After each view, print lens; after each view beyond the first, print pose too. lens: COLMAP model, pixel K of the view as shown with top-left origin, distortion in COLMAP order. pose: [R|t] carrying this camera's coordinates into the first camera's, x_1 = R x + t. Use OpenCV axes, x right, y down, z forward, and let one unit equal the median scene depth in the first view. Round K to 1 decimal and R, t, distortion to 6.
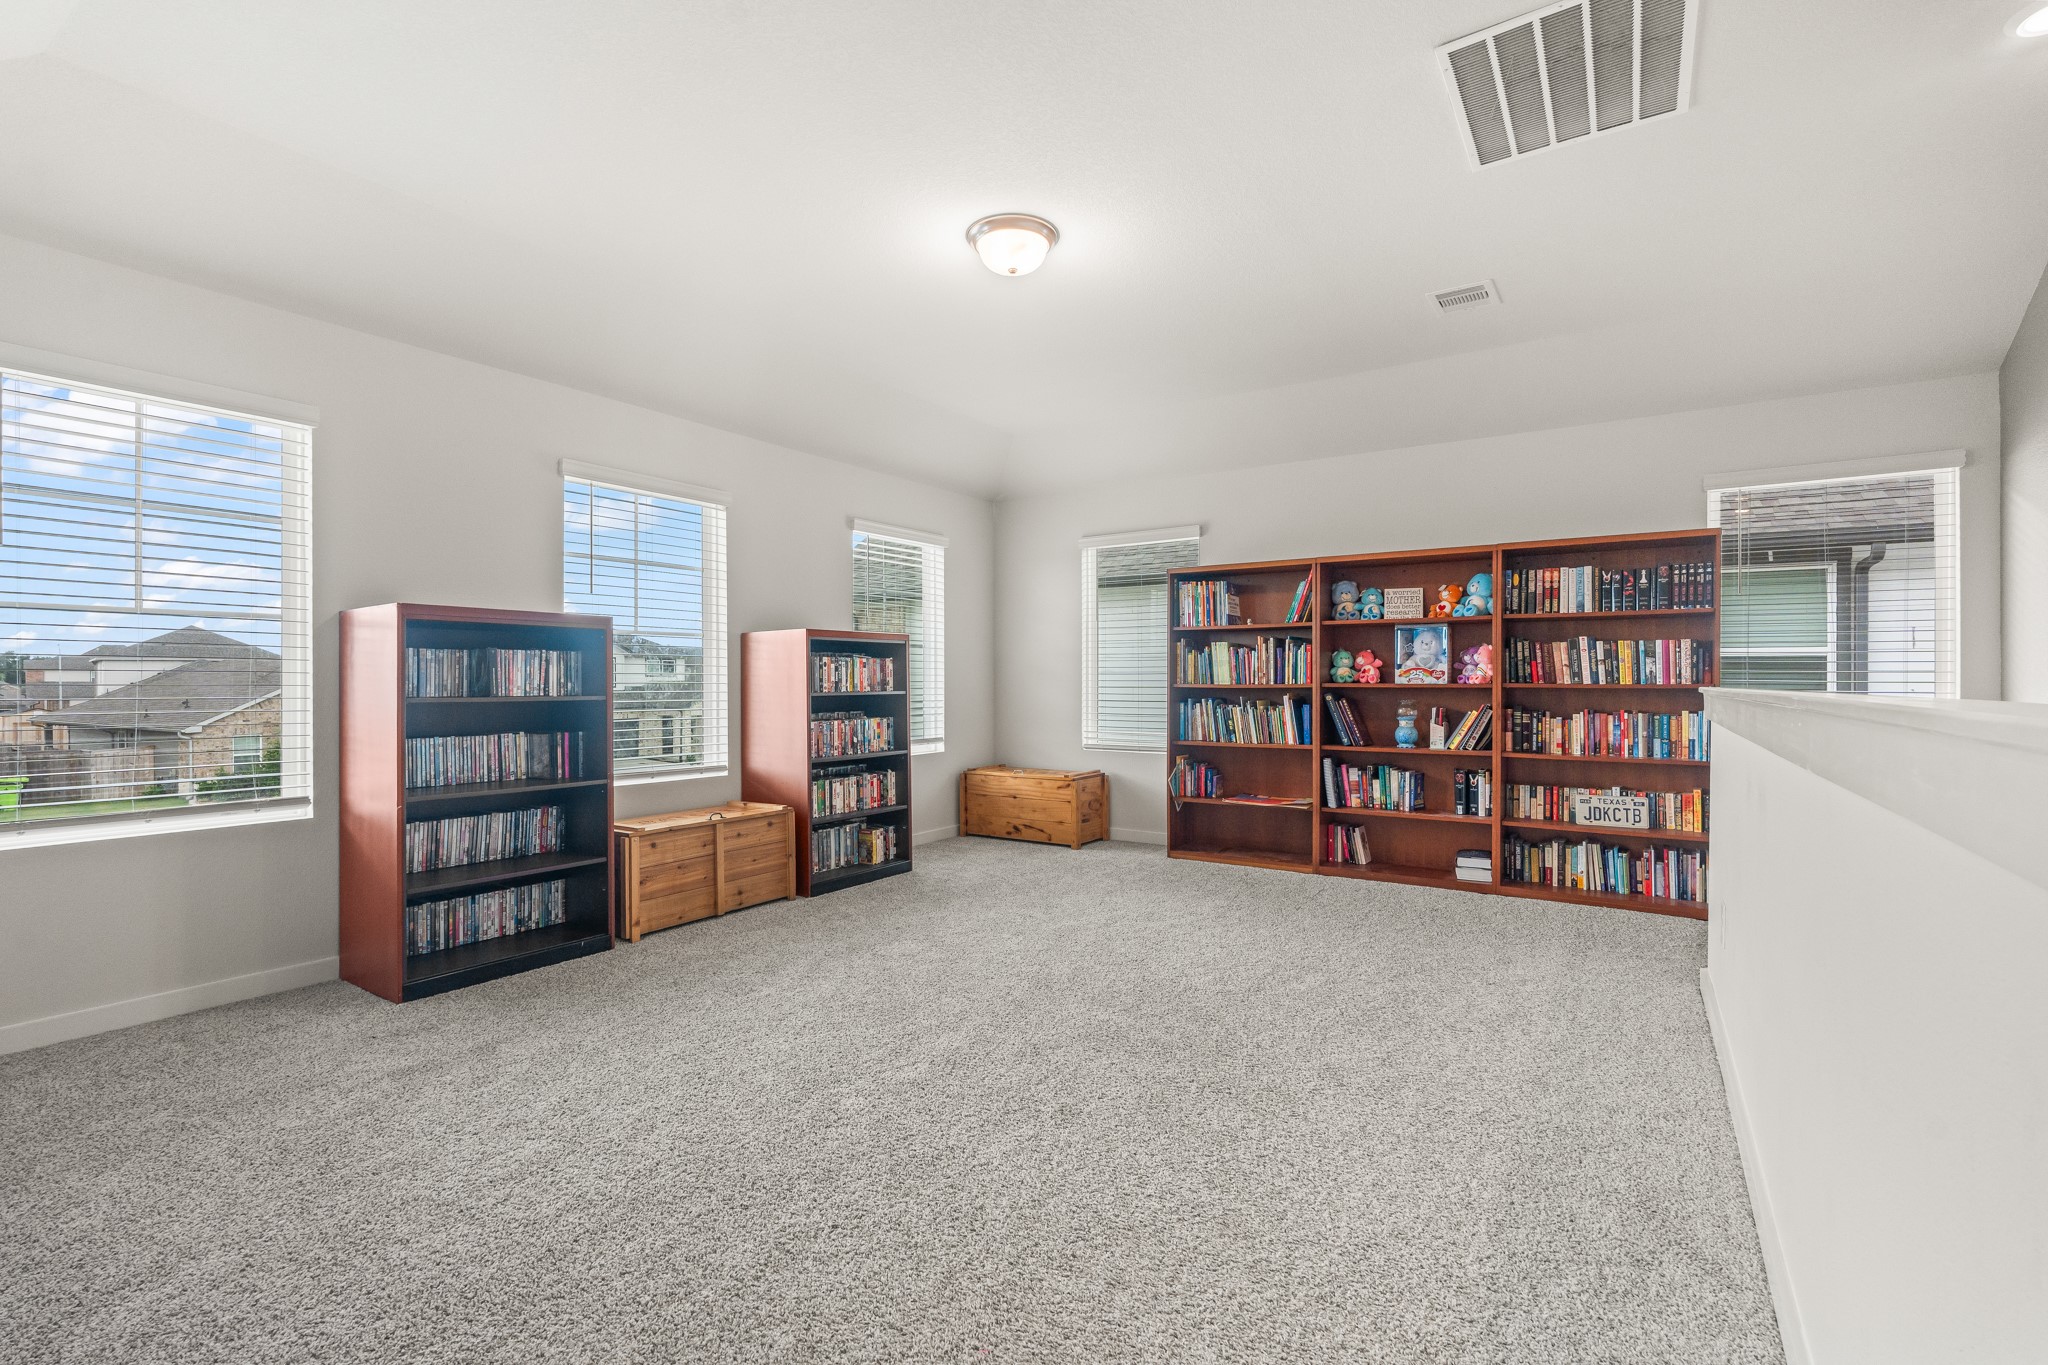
lens RADIAL K [[901.7, 0, 1029.6], [0, 901.7, 682.3], [0, 0, 1]] dist [-0.002935, -0.001452]
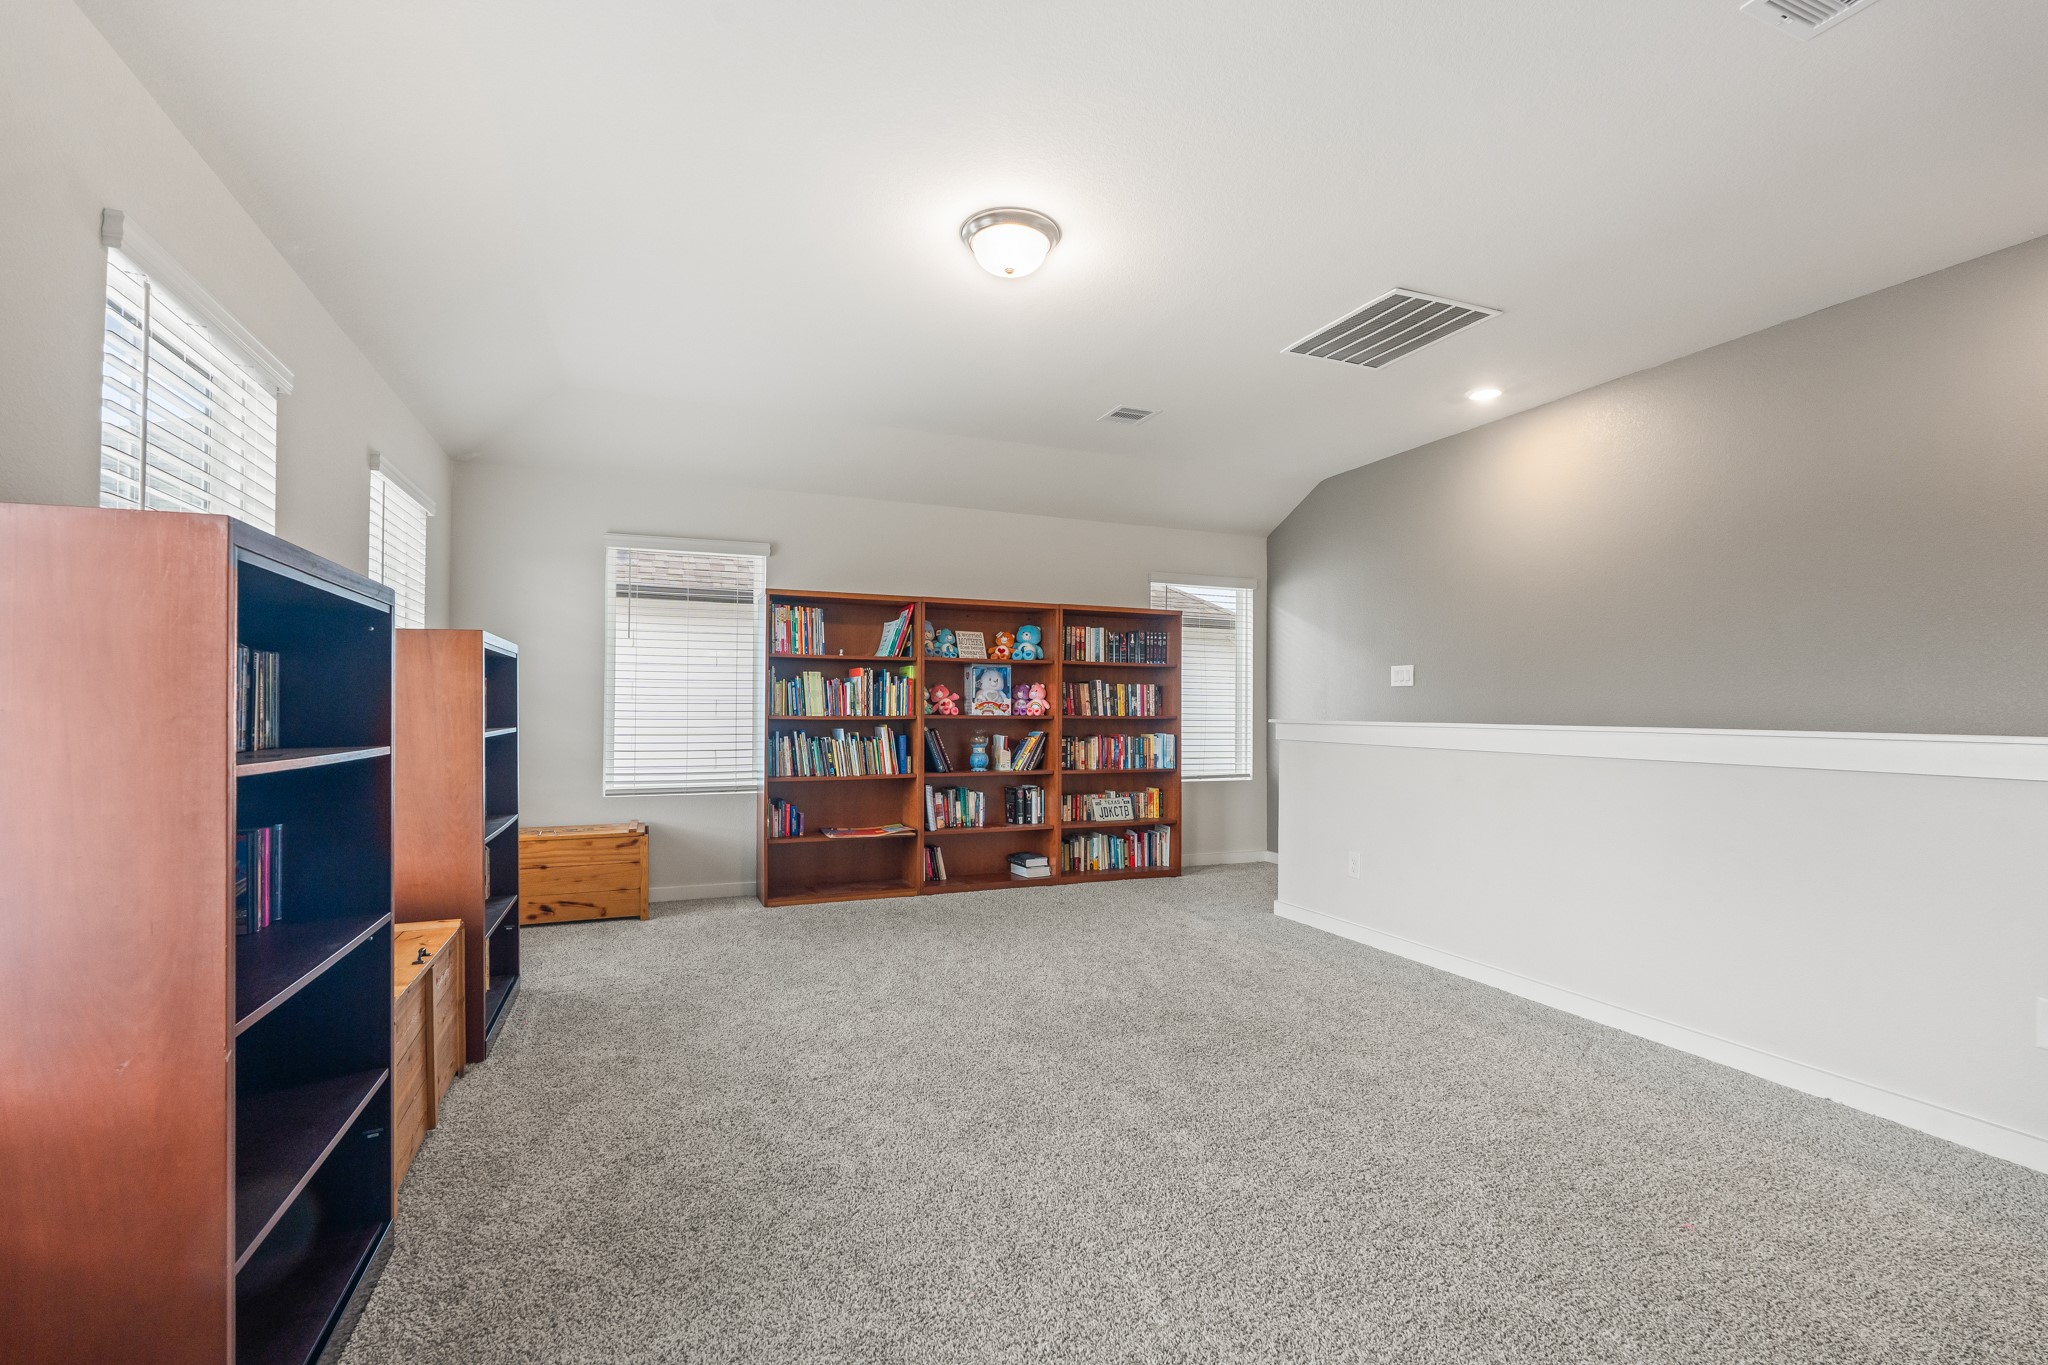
lens RADIAL K [[901.7, 0, 1027.1], [0, 901.7, 692.1], [0, 0, 1]] dist [-0.002935, -0.001452]
pose [[0.564973, 0.018583, 0.824900, -0.507731], [-0.004562, 0.999801, -0.019399, -0.006015], [-0.825097, 0.007197, 0.564946, 0.309147]]
